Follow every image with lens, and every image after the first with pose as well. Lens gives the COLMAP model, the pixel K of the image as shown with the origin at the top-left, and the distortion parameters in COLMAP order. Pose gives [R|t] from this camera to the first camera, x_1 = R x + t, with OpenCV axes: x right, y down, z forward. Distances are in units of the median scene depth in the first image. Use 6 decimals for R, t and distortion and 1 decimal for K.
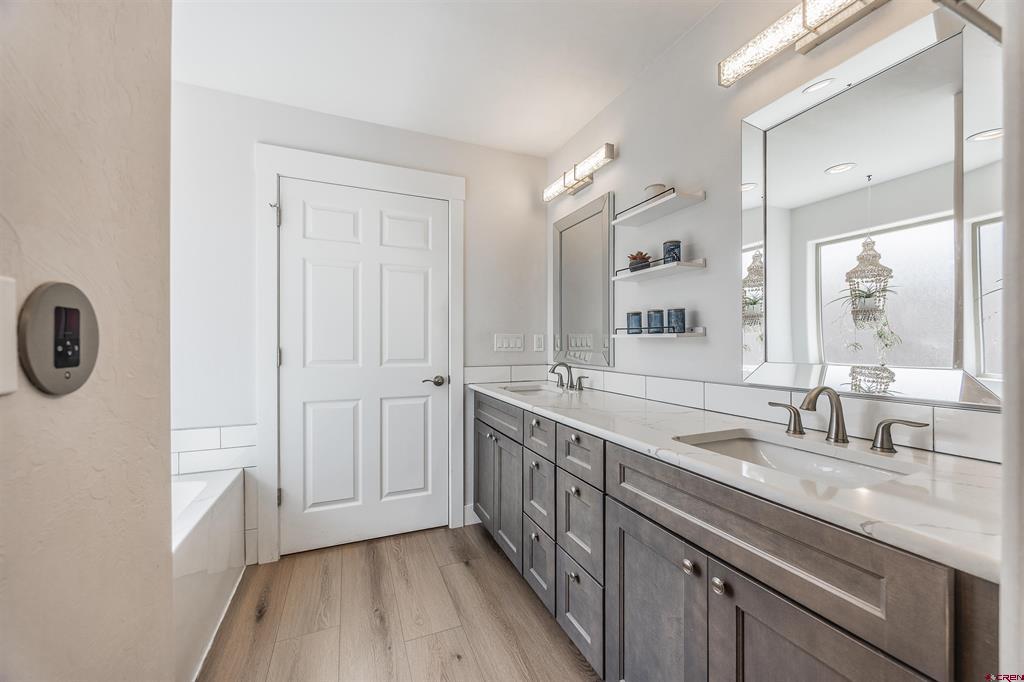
lens RADIAL K [[407.1, 0, 518.5], [0, 407.1, 342.6], [0, 0, 1]] dist [-0.003096, 0.000545]
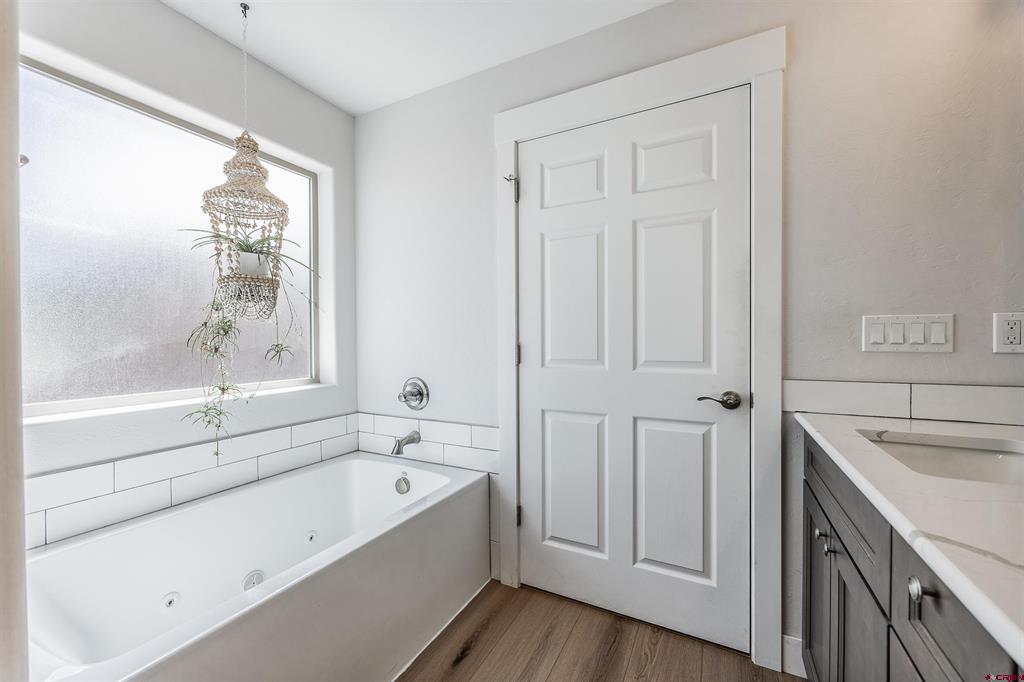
lens RADIAL K [[407.1, 0, 504.7], [0, 407.1, 343.6], [0, 0, 1]] dist [-0.003096, 0.000545]
pose [[0.622887, 0.004503, -0.782299, 0.062674], [0.007938, 0.999896, 0.012075, 0.003162], [0.782272, -0.013731, 0.622786, 0.409059]]
